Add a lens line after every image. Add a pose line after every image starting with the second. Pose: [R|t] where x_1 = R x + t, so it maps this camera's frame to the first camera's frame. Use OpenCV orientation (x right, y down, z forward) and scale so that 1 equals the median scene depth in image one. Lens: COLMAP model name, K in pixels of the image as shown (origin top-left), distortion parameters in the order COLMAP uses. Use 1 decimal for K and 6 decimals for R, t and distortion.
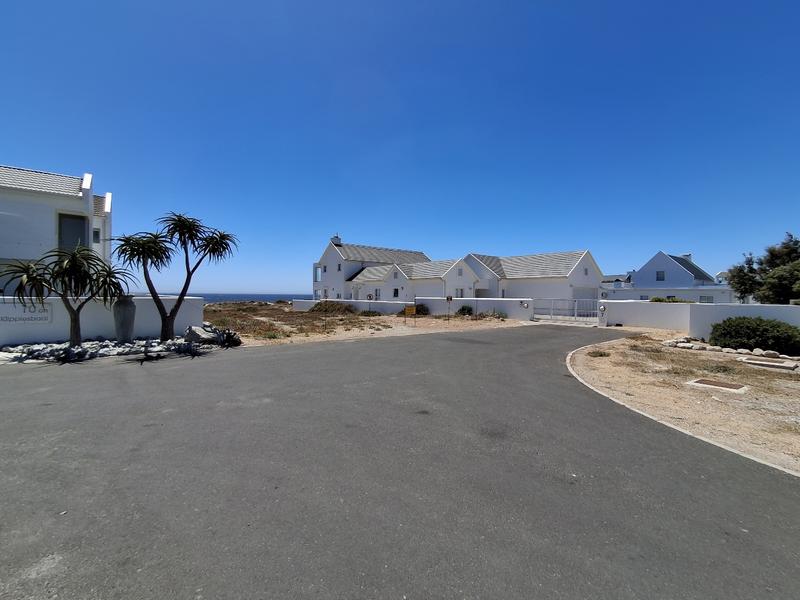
lens RADIAL K [[369.0, 0, 396.0], [0, 369.0, 295.1], [0, 0, 1]] dist [-0.003924, -0.000280]
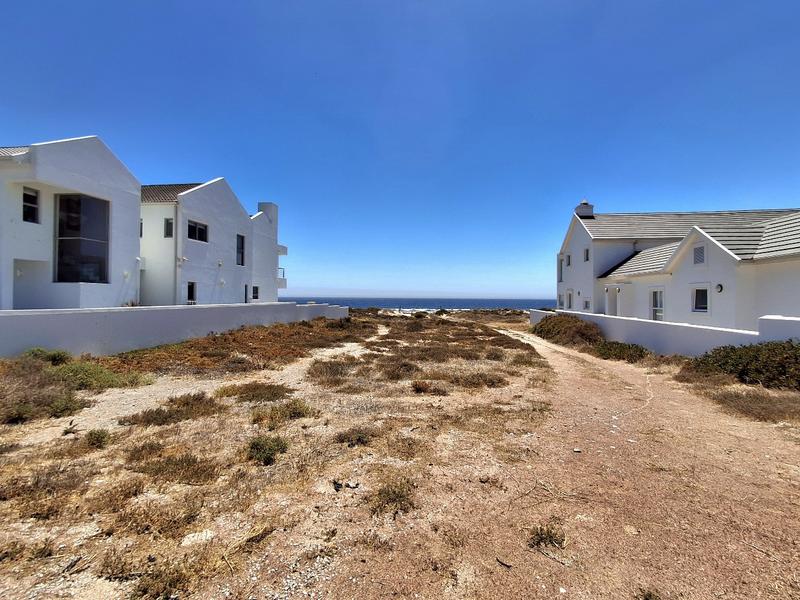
lens RADIAL K [[369.0, 0, 396.0], [0, 369.0, 295.1], [0, 0, 1]] dist [-0.003924, -0.000280]
pose [[0.716510, -0.007102, -0.697541, 0.041117], [-0.003466, 0.999900, -0.013741, -0.005148], [0.697568, 0.012263, 0.716413, 0.511100]]
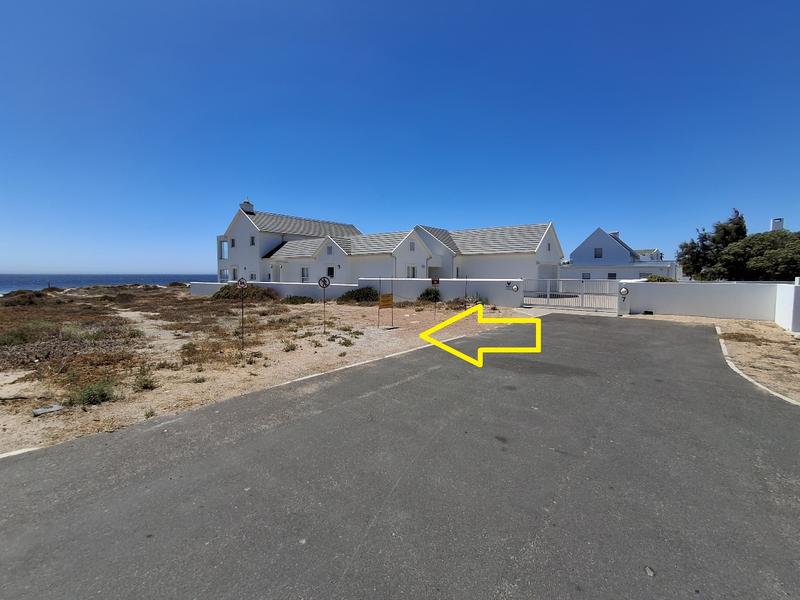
lens RADIAL K [[369.0, 0, 396.0], [0, 369.0, 295.1], [0, 0, 1]] dist [-0.003924, -0.000280]
pose [[0.974693, -0.020634, 0.222592, -0.041035], [0.007922, 0.998294, 0.057851, -0.002267], [-0.223406, -0.054624, 0.973194, 0.198469]]
